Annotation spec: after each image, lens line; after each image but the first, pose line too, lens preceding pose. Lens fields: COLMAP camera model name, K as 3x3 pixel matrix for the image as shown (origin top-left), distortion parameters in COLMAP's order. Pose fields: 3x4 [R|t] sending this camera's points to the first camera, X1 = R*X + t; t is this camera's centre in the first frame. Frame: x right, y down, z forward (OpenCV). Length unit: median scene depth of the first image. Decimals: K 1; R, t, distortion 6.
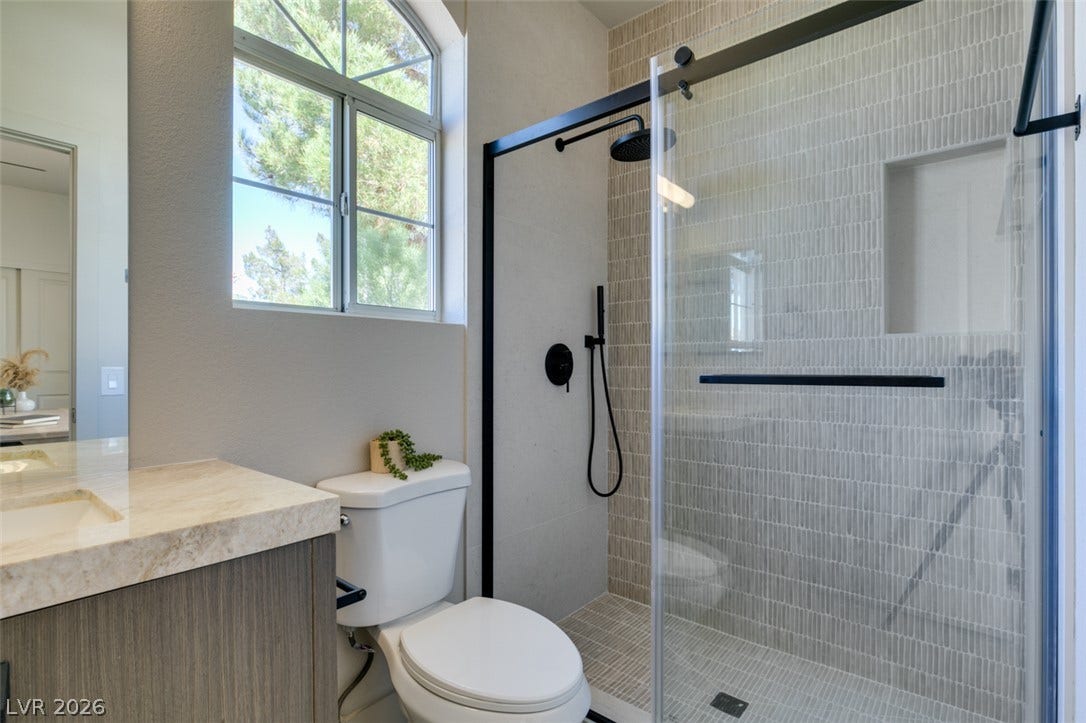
lens RADIAL K [[518.1, 0, 543.0], [0, 518.1, 361.5], [0, 0, 1]] dist [0.000034, -0.000021]
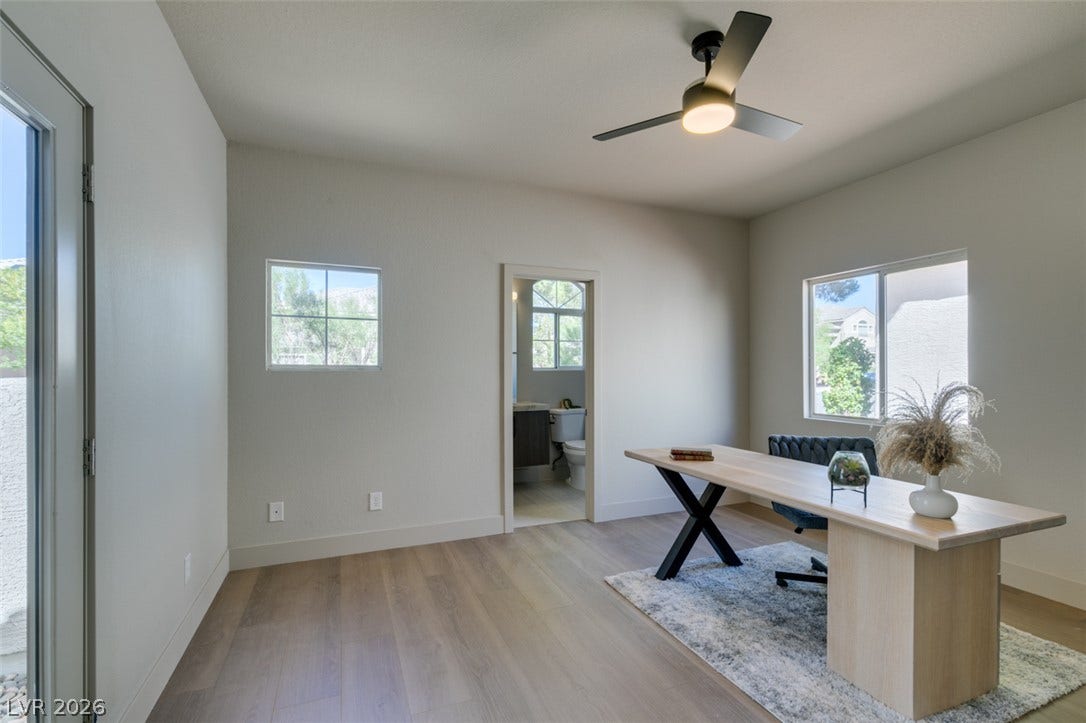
lens RADIAL K [[485.6, 0, 539.0], [0, 485.6, 370.2], [0, 0, 1]] dist [-0.001038, -0.000177]
pose [[0.887992, 0.002088, -0.459855, 1.265965], [-0.001859, 0.999998, 0.000951, -0.093035], [0.459856, 0.000011, 0.887994, -2.475817]]
